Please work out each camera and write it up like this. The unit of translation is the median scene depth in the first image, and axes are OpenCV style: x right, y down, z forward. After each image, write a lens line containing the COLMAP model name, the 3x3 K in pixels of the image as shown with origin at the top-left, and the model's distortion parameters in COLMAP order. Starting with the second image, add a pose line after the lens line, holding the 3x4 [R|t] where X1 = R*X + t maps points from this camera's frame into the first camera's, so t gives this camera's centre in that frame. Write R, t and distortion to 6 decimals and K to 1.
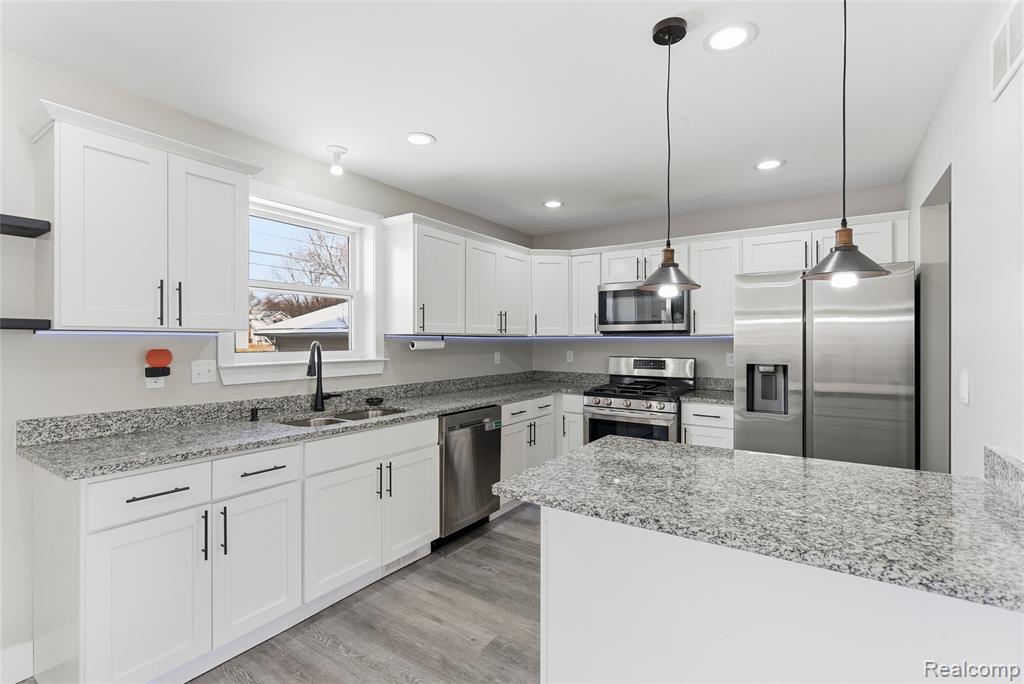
lens RADIAL K [[469.6, 0, 508.7], [0, 469.6, 340.1], [0, 0, 1]] dist [0.002734, 0.000148]
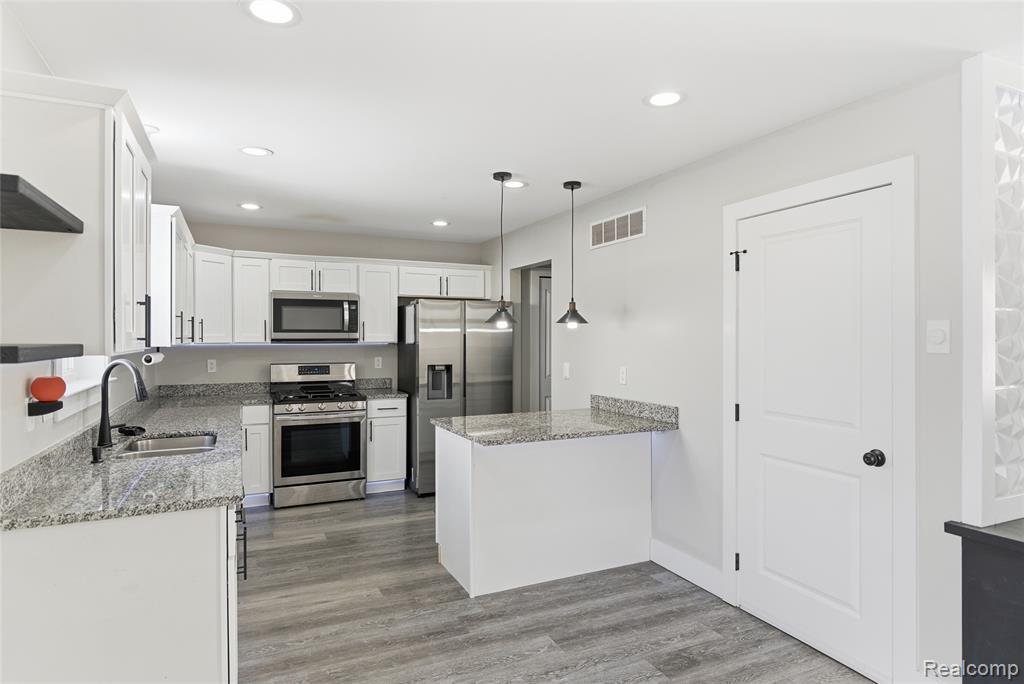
lens RADIAL K [[585.3, 0, 512.0], [0, 585.3, 342.0], [0, 0, 1]] dist [0.002491, 0.000102]
pose [[0.508395, -0.007011, 0.861095, -0.720666], [-0.000969, 0.999962, 0.008714, -0.027875], [-0.861123, -0.005265, 0.508369, -0.066025]]
